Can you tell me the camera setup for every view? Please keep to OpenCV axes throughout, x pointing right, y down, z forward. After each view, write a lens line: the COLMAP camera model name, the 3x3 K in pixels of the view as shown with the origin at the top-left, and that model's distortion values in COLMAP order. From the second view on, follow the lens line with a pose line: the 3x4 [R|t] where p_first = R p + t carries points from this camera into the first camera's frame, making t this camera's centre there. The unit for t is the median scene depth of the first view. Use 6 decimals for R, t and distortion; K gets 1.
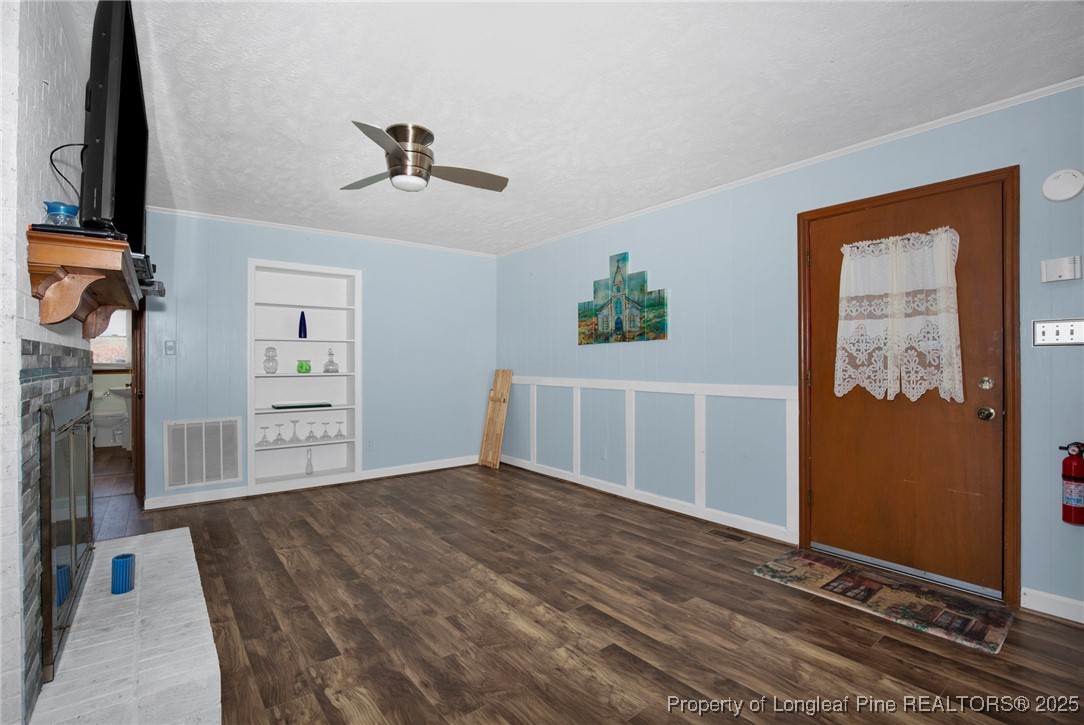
lens RADIAL K [[491.3, 0, 542.0], [0, 491.3, 362.5], [0, 0, 1]] dist [-0.021636, 0.000486]
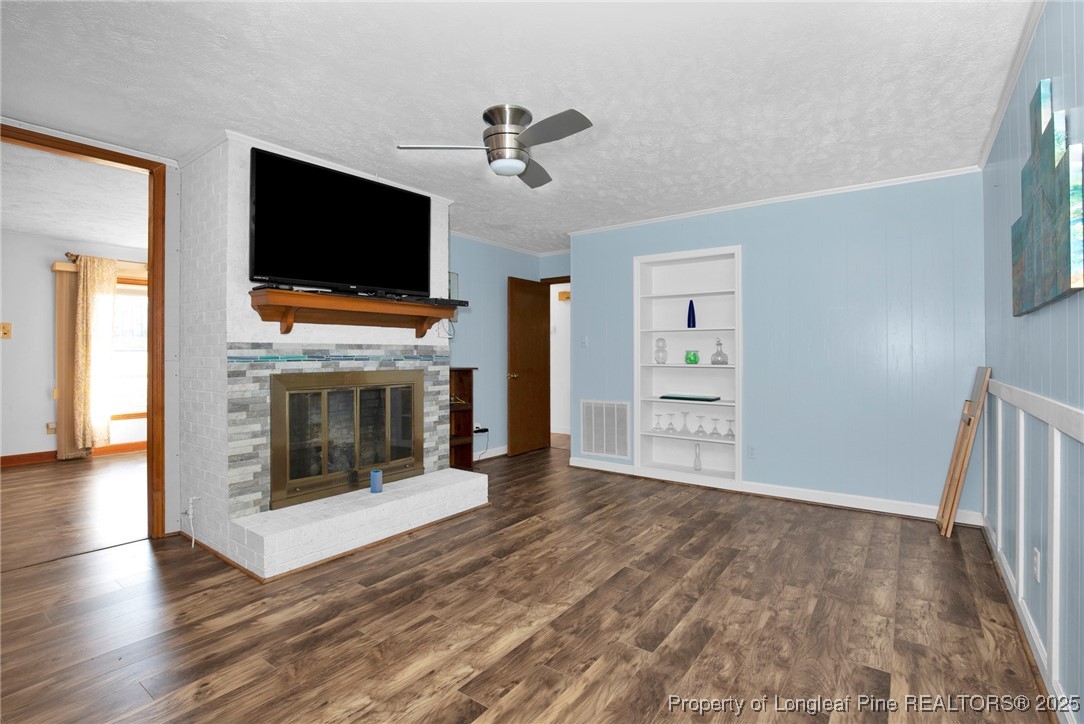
lens RADIAL K [[509.7, 0, 546.0], [0, 509.7, 357.6], [0, 0, 1]] dist [-0.028775, 0.000324]
pose [[0.285604, 0.011360, -0.958280, 0.639223], [-0.002231, 0.999935, 0.011188, -0.002987], [0.958345, -0.001058, 0.285610, 0.717362]]
